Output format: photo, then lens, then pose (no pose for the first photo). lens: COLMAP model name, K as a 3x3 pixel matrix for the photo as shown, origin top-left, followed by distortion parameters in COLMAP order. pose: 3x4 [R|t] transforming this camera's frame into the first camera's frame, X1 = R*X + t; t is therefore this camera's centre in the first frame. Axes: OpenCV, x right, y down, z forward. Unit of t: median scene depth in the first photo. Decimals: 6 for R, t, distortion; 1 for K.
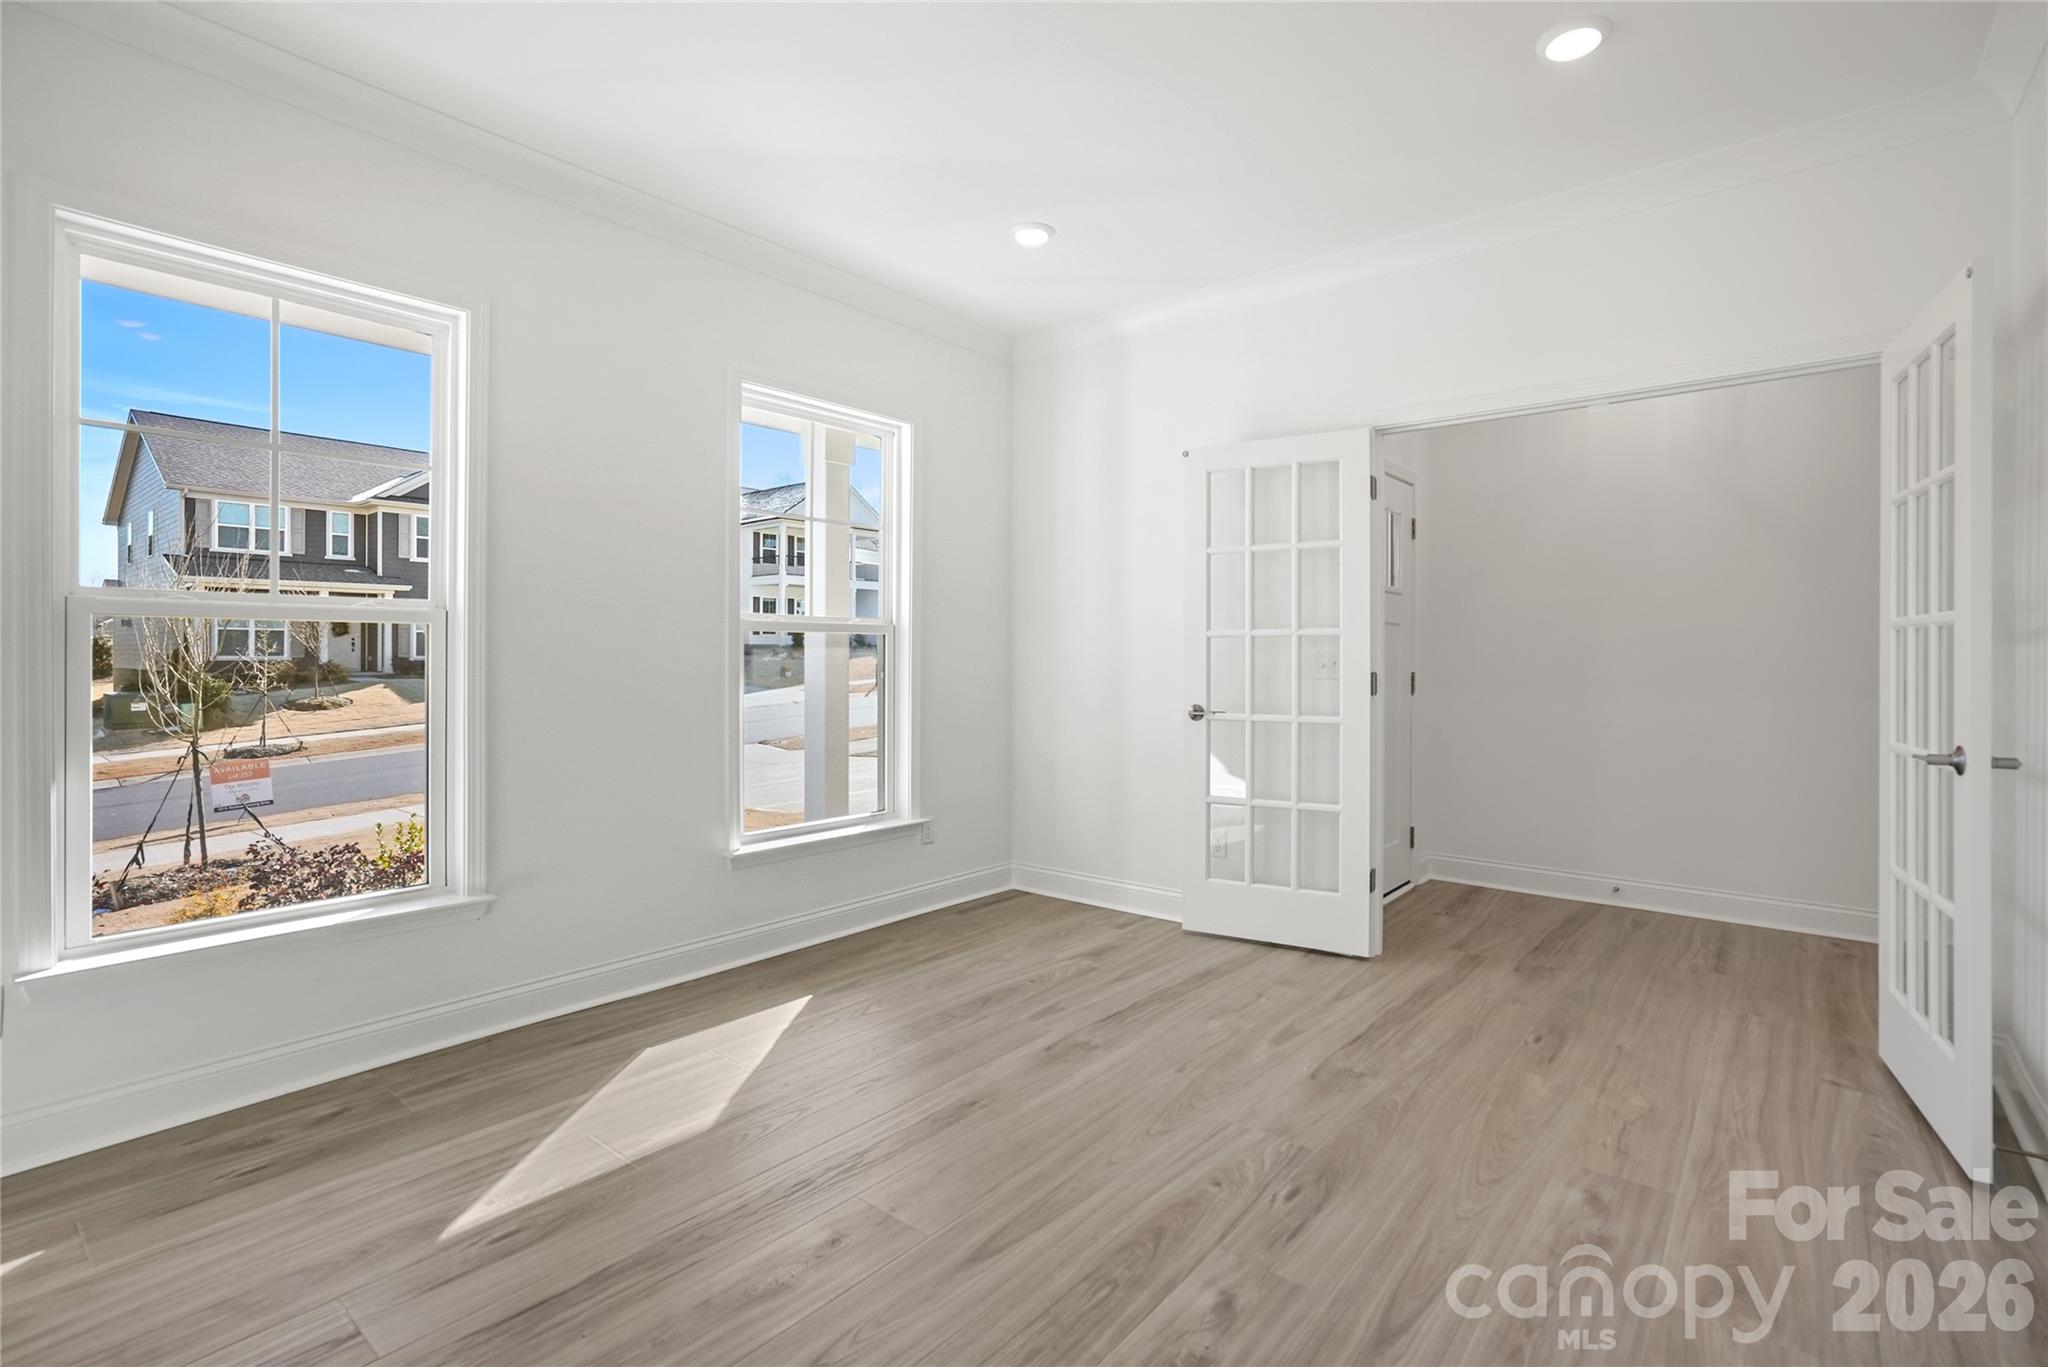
lens RADIAL K [[959.8, 0, 1013.4], [0, 959.8, 651.9], [0, 0, 1]] dist [-0.046151, 0.025568]
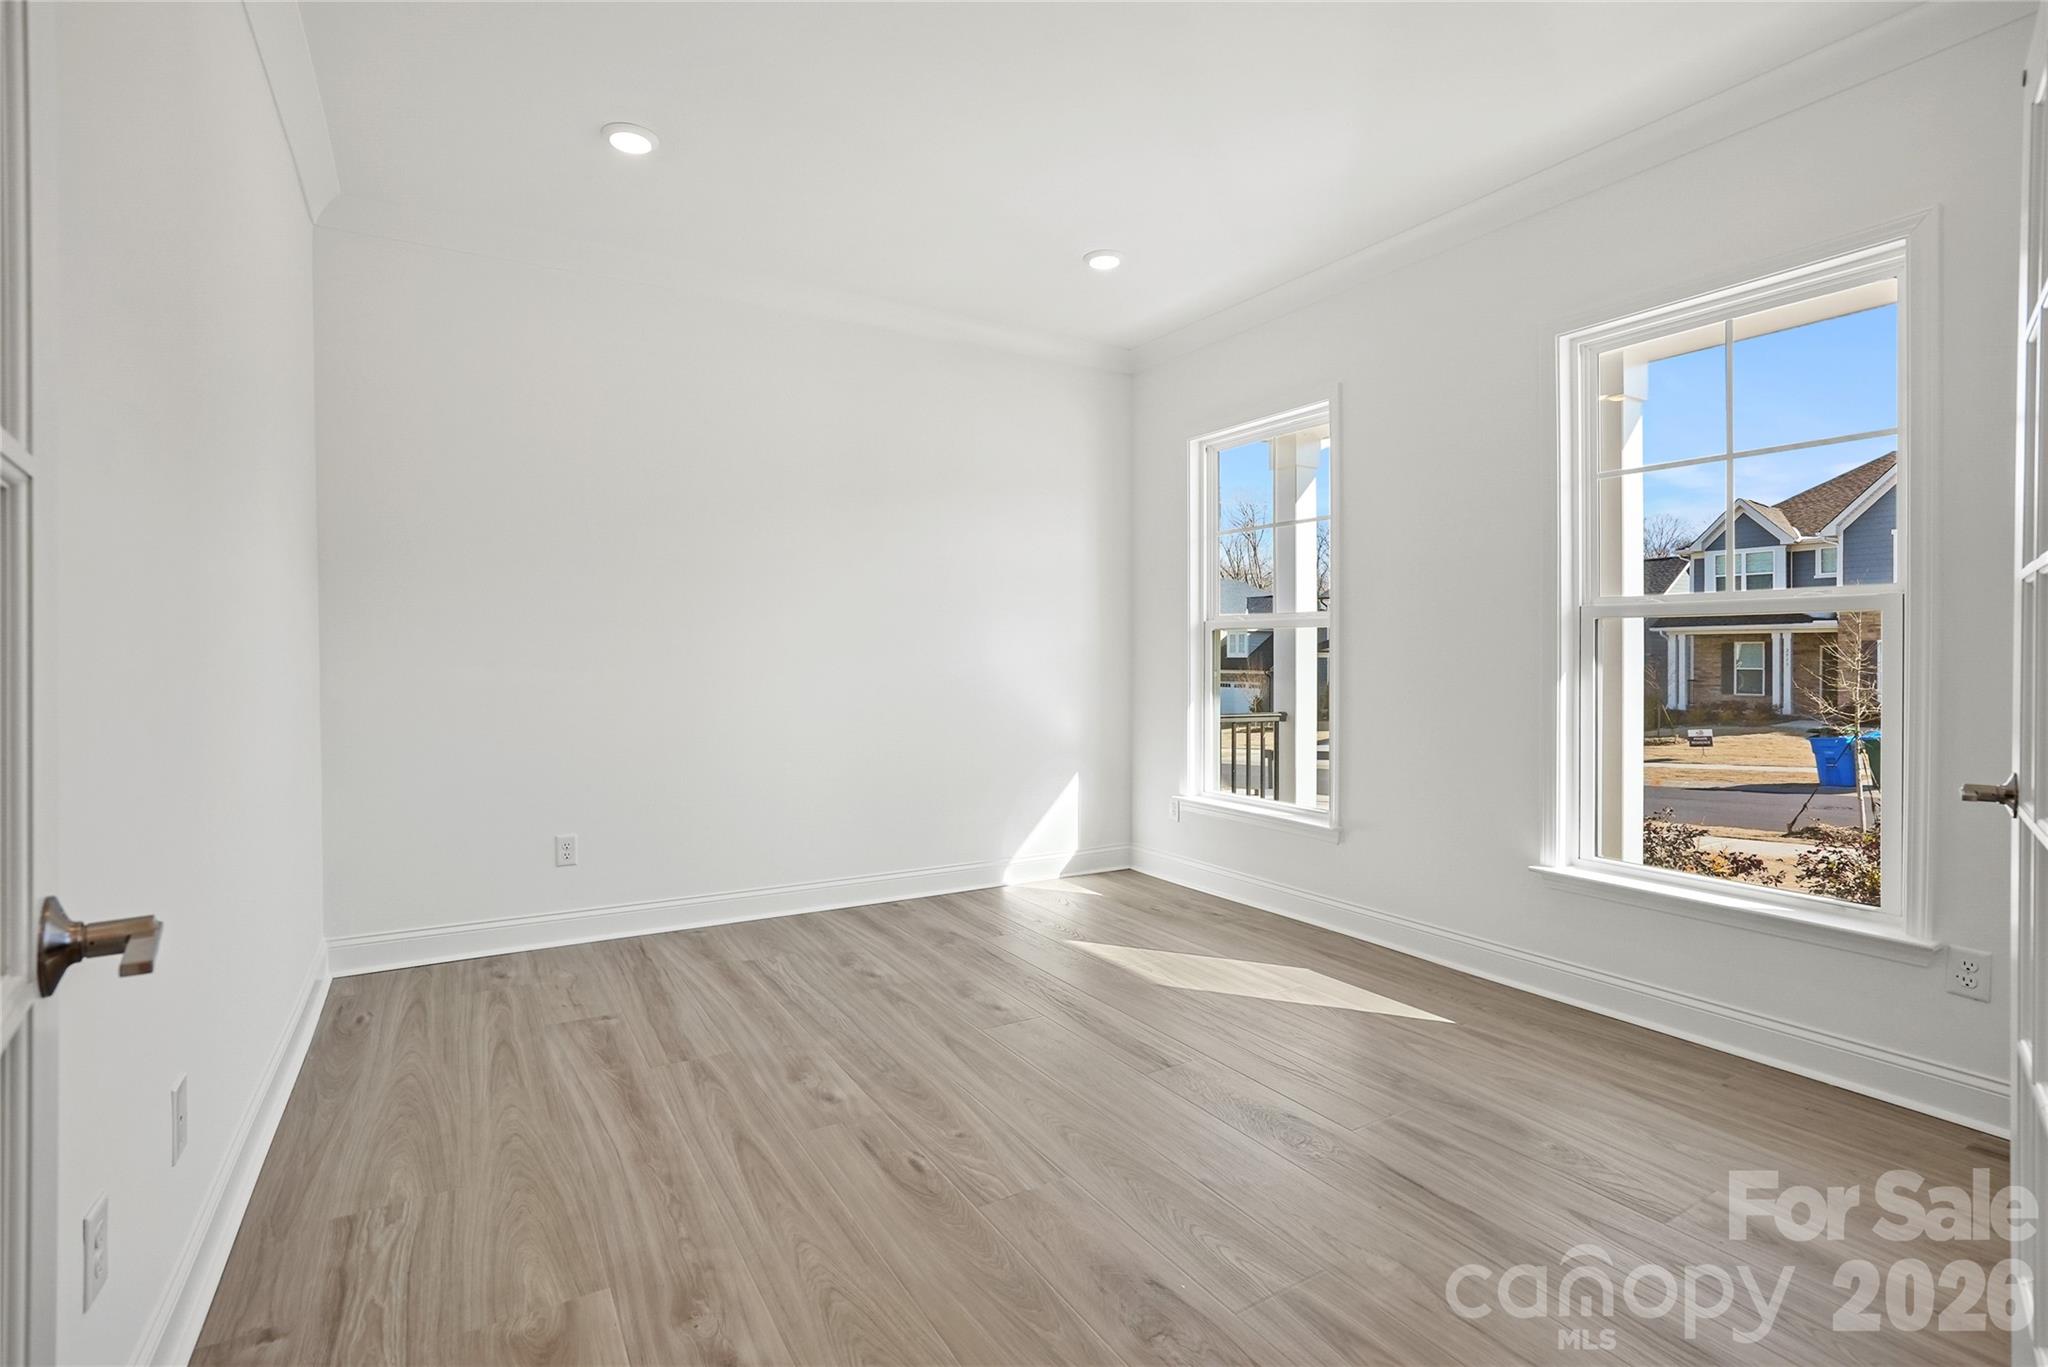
lens RADIAL K [[950.7, 0, 1016.3], [0, 950.7, 664.9], [0, 0, 1]] dist [-0.044315, 0.024383]
pose [[-0.327274, 0.007040, -0.944903, 0.959140], [0.002808, 0.999975, 0.006478, 0.018694], [0.944925, -0.000533, -0.327285, 1.129672]]
